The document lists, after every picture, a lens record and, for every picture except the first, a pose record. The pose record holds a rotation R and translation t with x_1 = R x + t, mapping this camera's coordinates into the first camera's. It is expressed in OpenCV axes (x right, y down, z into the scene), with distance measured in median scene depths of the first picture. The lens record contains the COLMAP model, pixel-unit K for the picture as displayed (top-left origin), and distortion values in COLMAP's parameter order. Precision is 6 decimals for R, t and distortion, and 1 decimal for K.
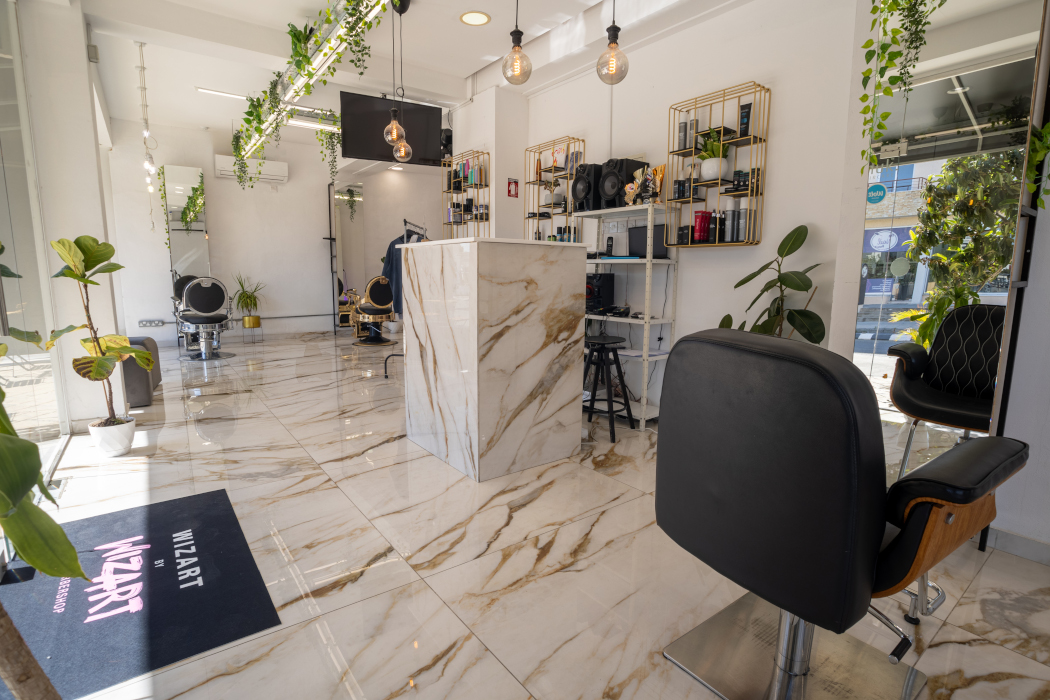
lens RADIAL K [[508.8, 0, 526.1], [0, 508.8, 352.5], [0, 0, 1]] dist [-0.053840, 0.015157]
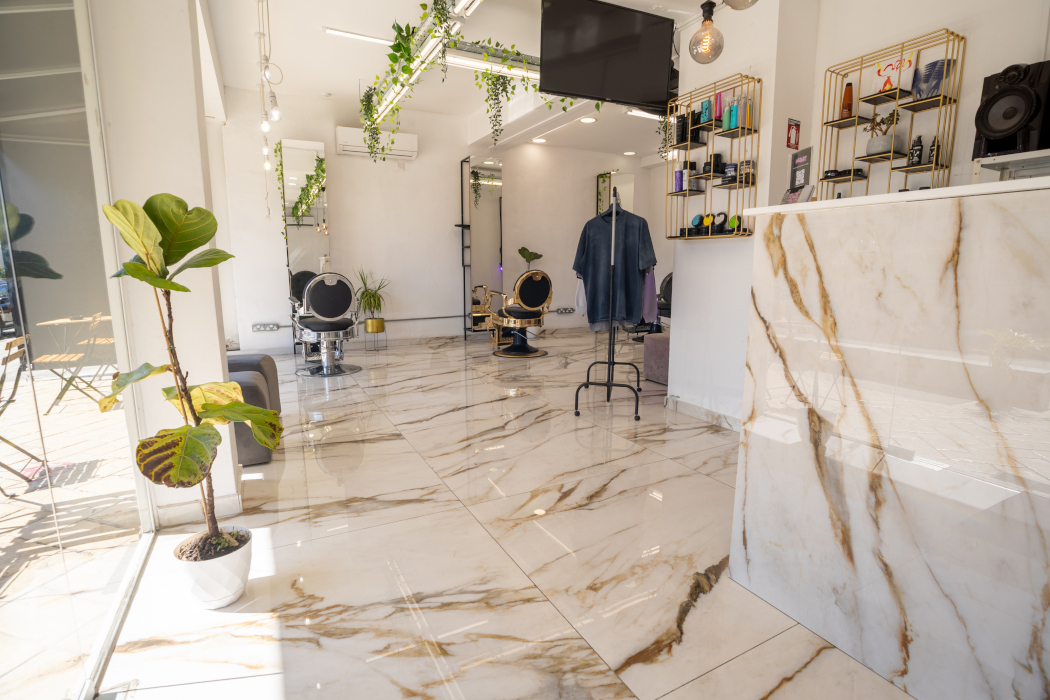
lens RADIAL K [[504.4, 0, 524.7], [0, 504.4, 351.6], [0, 0, 1]] dist [-0.063390, 0.020605]
pose [[0.987556, 0.017271, -0.156318, -0.257849], [-0.015321, 0.999789, 0.013671, -0.050863], [0.156522, -0.011106, 0.987612, 0.321109]]
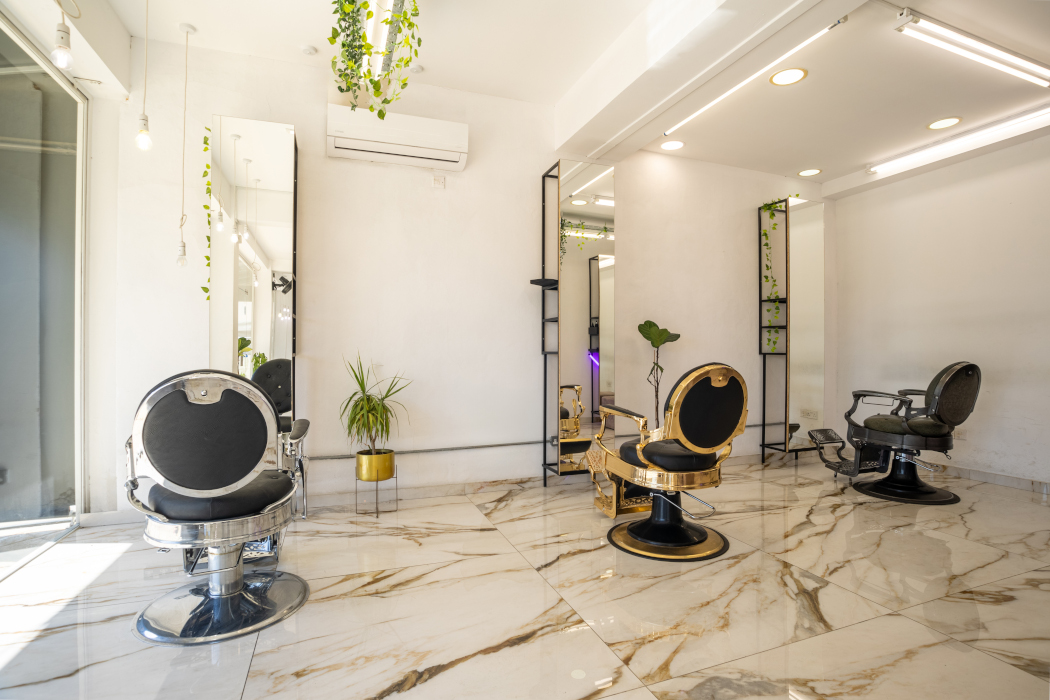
lens RADIAL K [[521.7, 0, 525.0], [0, 521.7, 350.0], [0, 0, 1]] dist [0.000529, 0.000747]
pose [[0.958293, -0.010180, -0.285608, -0.449913], [-0.035870, 0.987178, -0.155538, -0.146730], [0.283529, 0.159296, 0.945641, 0.913708]]
